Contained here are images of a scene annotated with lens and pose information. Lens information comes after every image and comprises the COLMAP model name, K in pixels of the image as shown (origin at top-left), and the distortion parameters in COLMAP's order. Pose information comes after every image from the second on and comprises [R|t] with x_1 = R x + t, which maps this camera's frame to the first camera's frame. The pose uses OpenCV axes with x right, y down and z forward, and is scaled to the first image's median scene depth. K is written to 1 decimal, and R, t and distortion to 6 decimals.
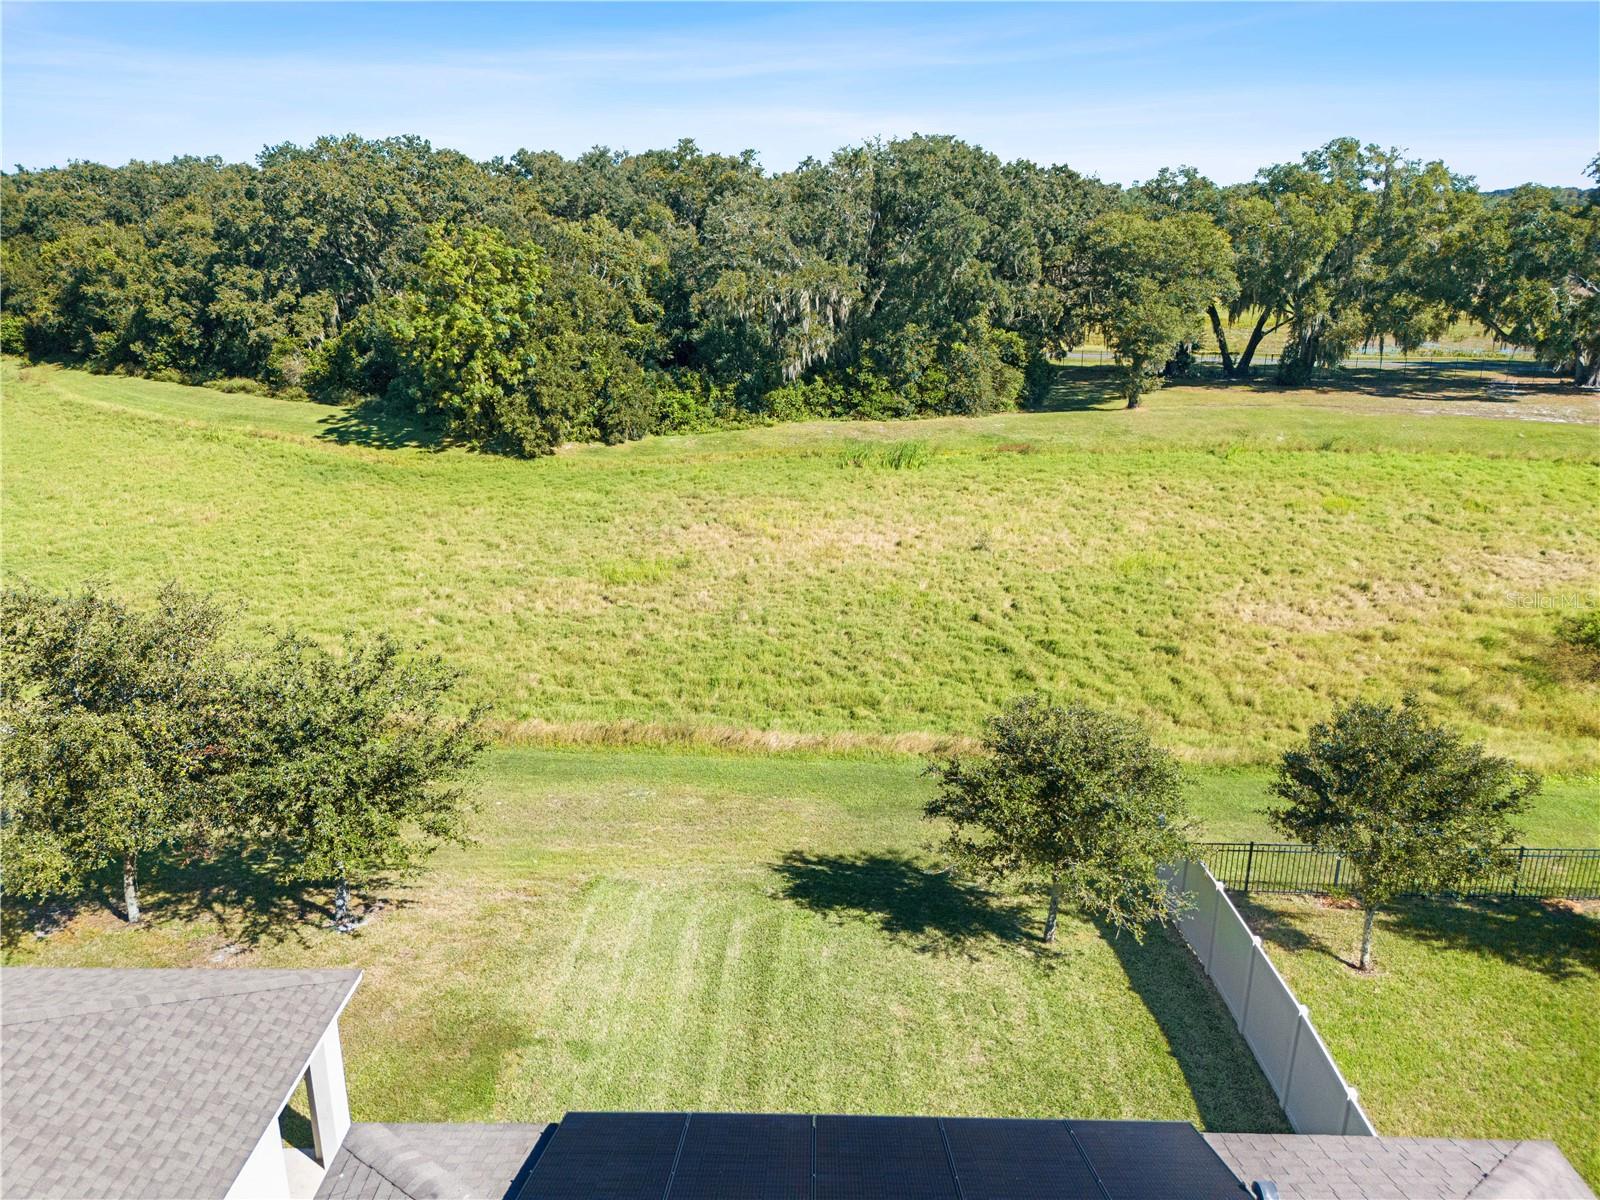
lens RADIAL K [[1185.1, 0, 800.0], [0, 1185.1, 600.0], [0, 0, 1]] dist [0.081310, -0.092515]
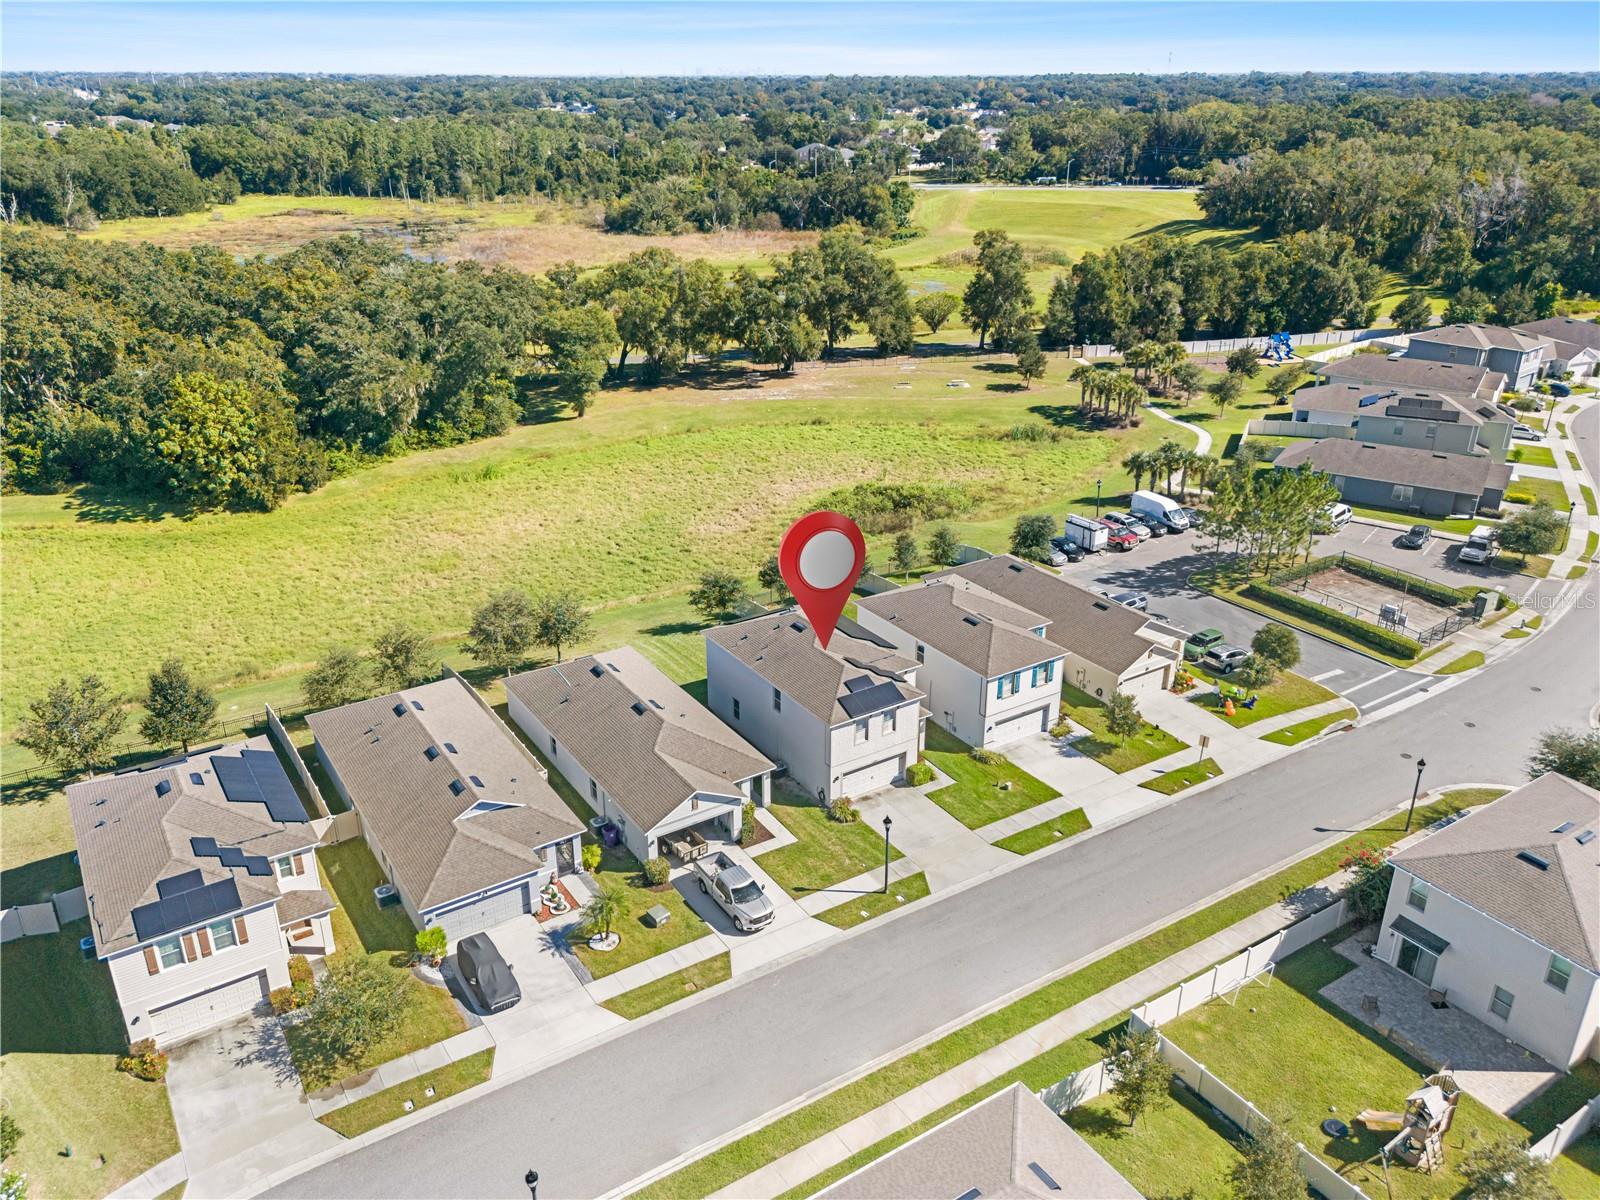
lens RADIAL K [[1182.9, 0, 800.0], [0, 1182.9, 600.0], [0, 0, 1]] dist [0.061733, -0.062627]
pose [[0.829475, -0.224719, 0.511343, -0.424619], [0.177687, 0.974099, 0.139850, -0.085758], [-0.529526, -0.025143, 0.847921, -0.685911]]
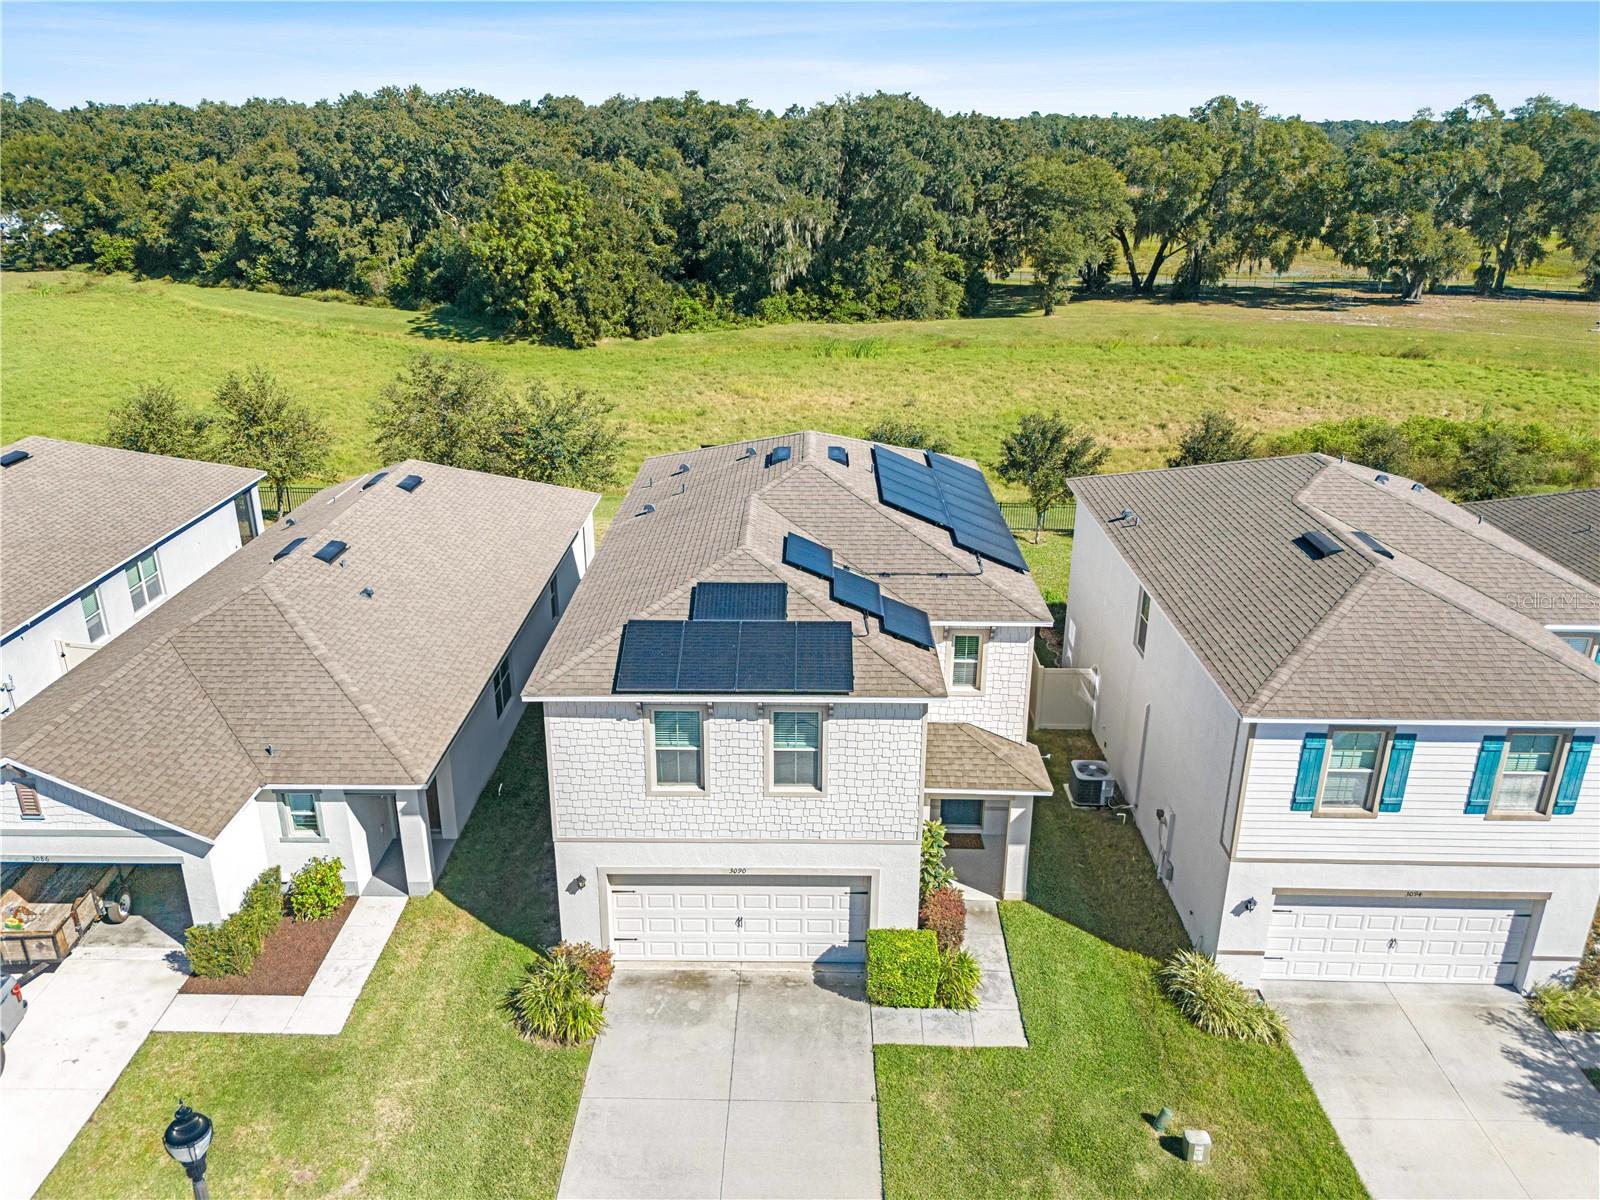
lens RADIAL K [[1182.9, 0, 800.0], [0, 1182.9, 600.0], [0, 0, 1]] dist [0.061733, -0.062627]
pose [[0.999965, 0.001659, 0.008191, 0.006311], [-0.002115, 0.998429, 0.055989, 0.071570], [-0.008085, -0.056004, 0.998398, -0.277568]]
